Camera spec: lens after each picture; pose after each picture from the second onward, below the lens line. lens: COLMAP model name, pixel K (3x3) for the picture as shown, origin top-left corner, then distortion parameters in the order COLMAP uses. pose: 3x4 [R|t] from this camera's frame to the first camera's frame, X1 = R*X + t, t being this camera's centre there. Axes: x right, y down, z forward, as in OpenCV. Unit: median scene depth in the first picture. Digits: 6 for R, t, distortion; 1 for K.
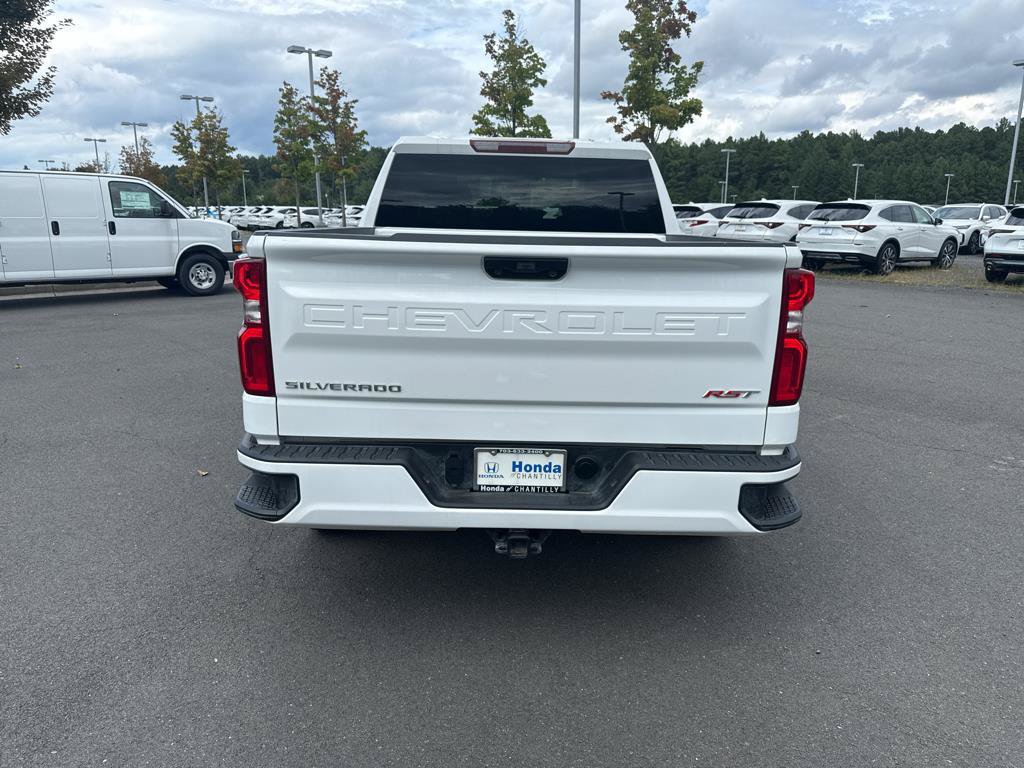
lens RADIAL K [[751.2, 0, 512.0], [0, 751.2, 384.0], [0, 0, 1]] dist [0.023741, -0.014901]
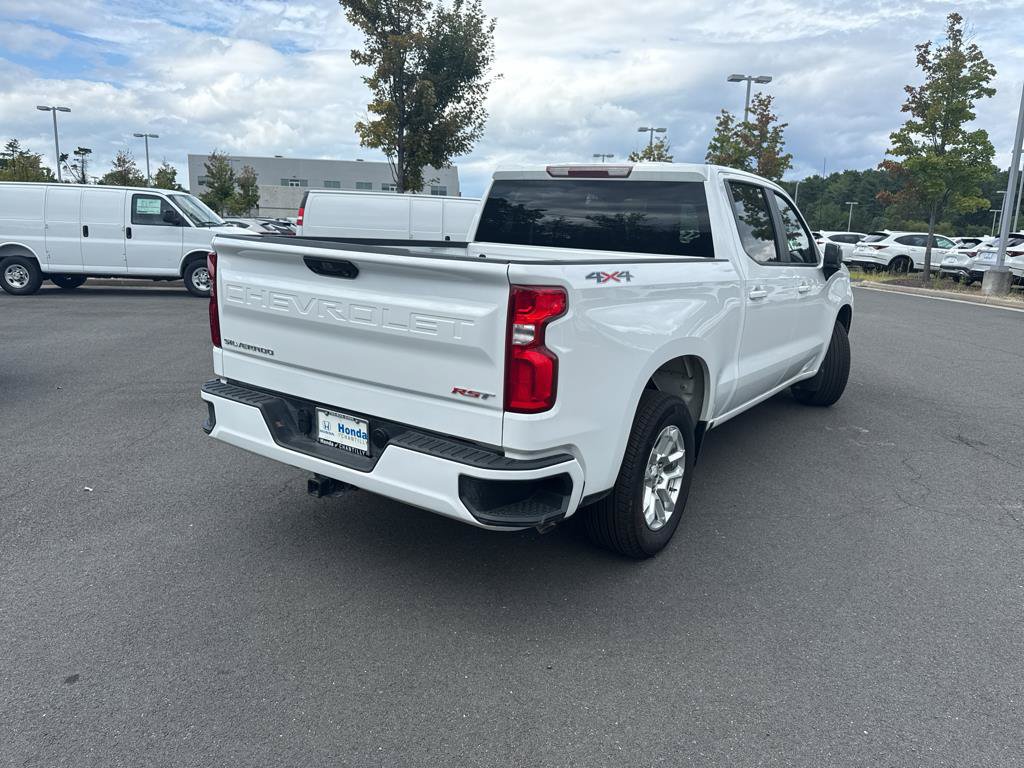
lens RADIAL K [[751.2, 0, 512.0], [0, 751.2, 384.0], [0, 0, 1]] dist [0.023741, -0.014901]
pose [[0.824440, 0.140061, -0.548344, 0.113707], [-0.156821, 0.987490, 0.016449, -0.003358], [0.543788, 0.072431, 0.836091, 0.013430]]
